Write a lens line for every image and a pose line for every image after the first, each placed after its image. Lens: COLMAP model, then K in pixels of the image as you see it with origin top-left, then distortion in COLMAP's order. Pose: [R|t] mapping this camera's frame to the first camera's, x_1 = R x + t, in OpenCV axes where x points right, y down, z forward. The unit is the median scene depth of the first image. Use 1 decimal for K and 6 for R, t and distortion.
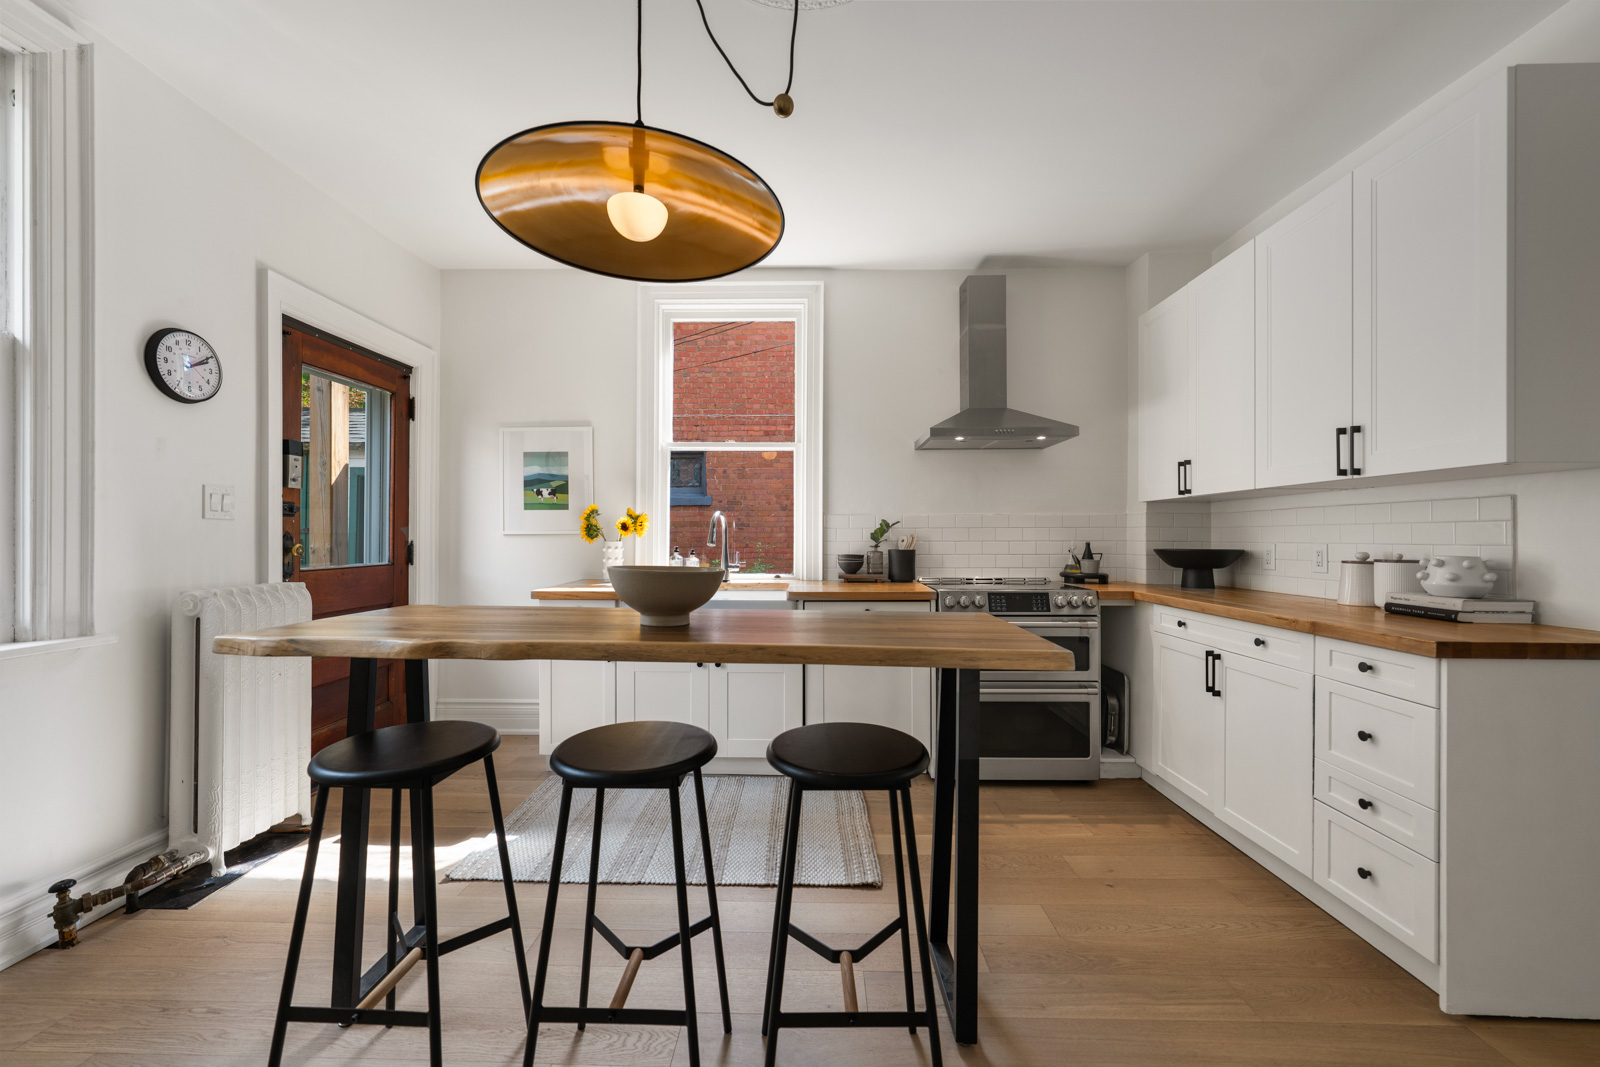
lens RADIAL K [[624.7, 0, 799.5], [0, 624.7, 534.3], [0, 0, 1]] dist [-0.002332, 0.000907]
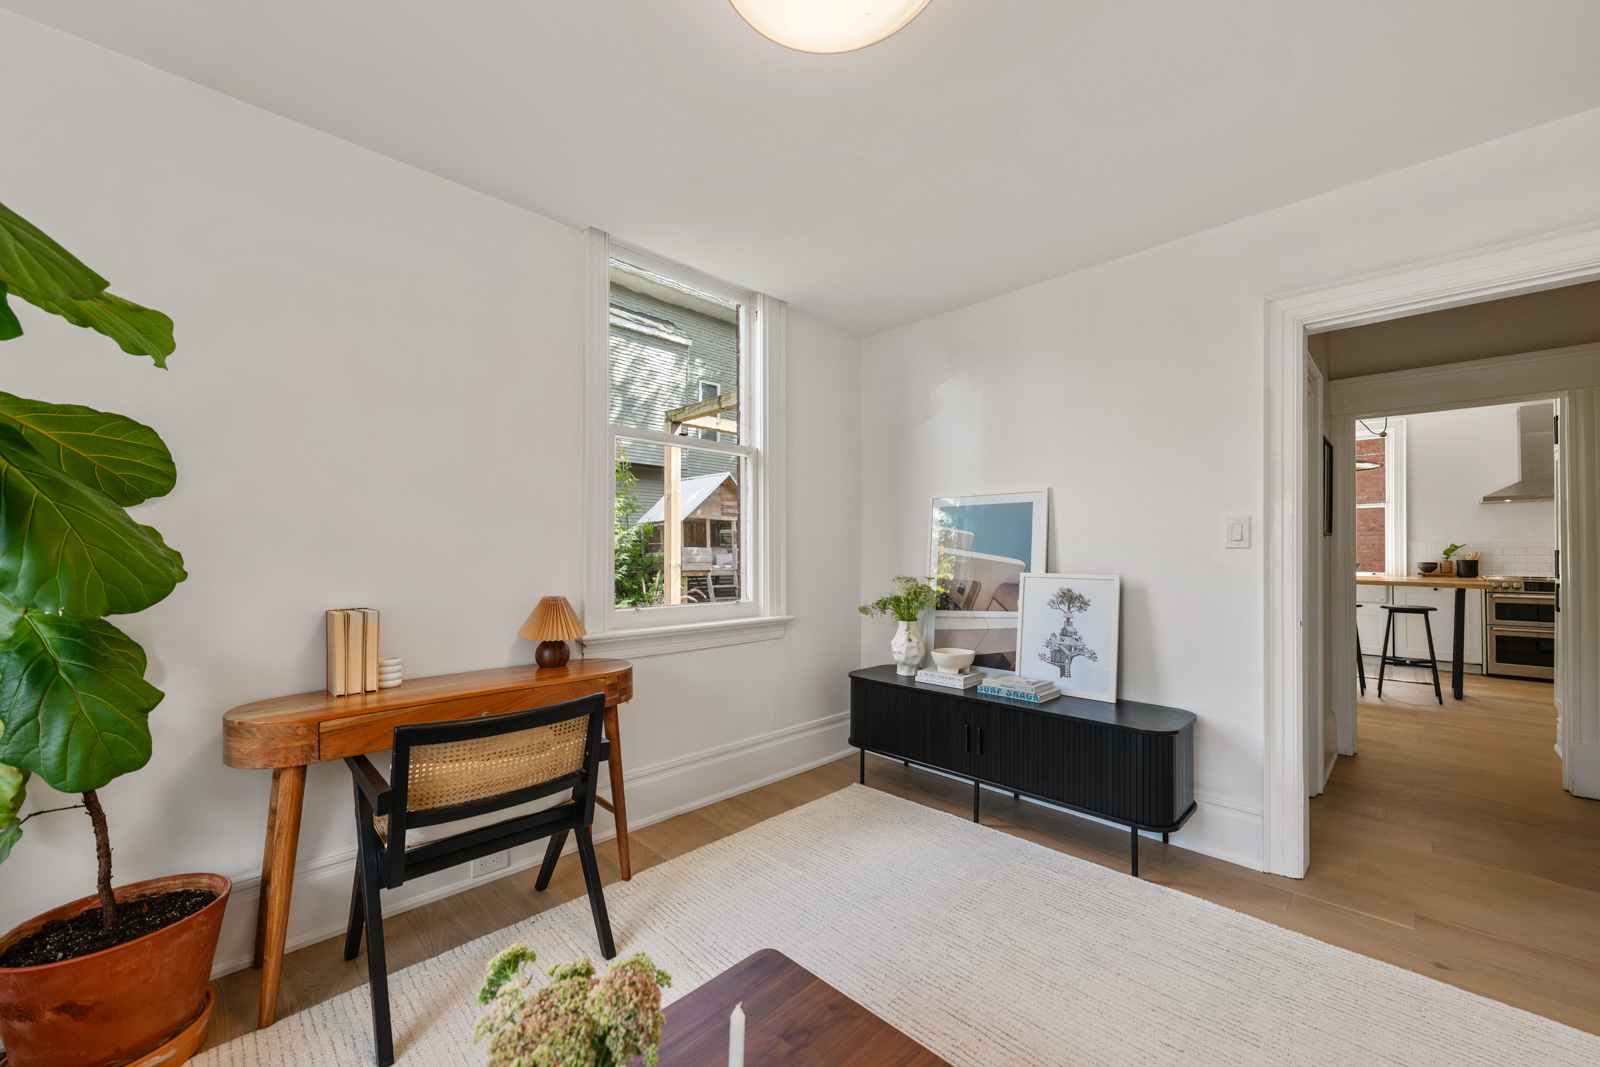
lens RADIAL K [[624.7, 0, 797.8], [0, 624.7, 544.9], [0, 0, 1]] dist [-0.002332, 0.000907]
pose [[0.726606, -0.011118, -0.686964, -0.005721], [0.003422, 0.999915, -0.012563, -0.003120], [0.687046, 0.006777, 0.726583, -1.668989]]
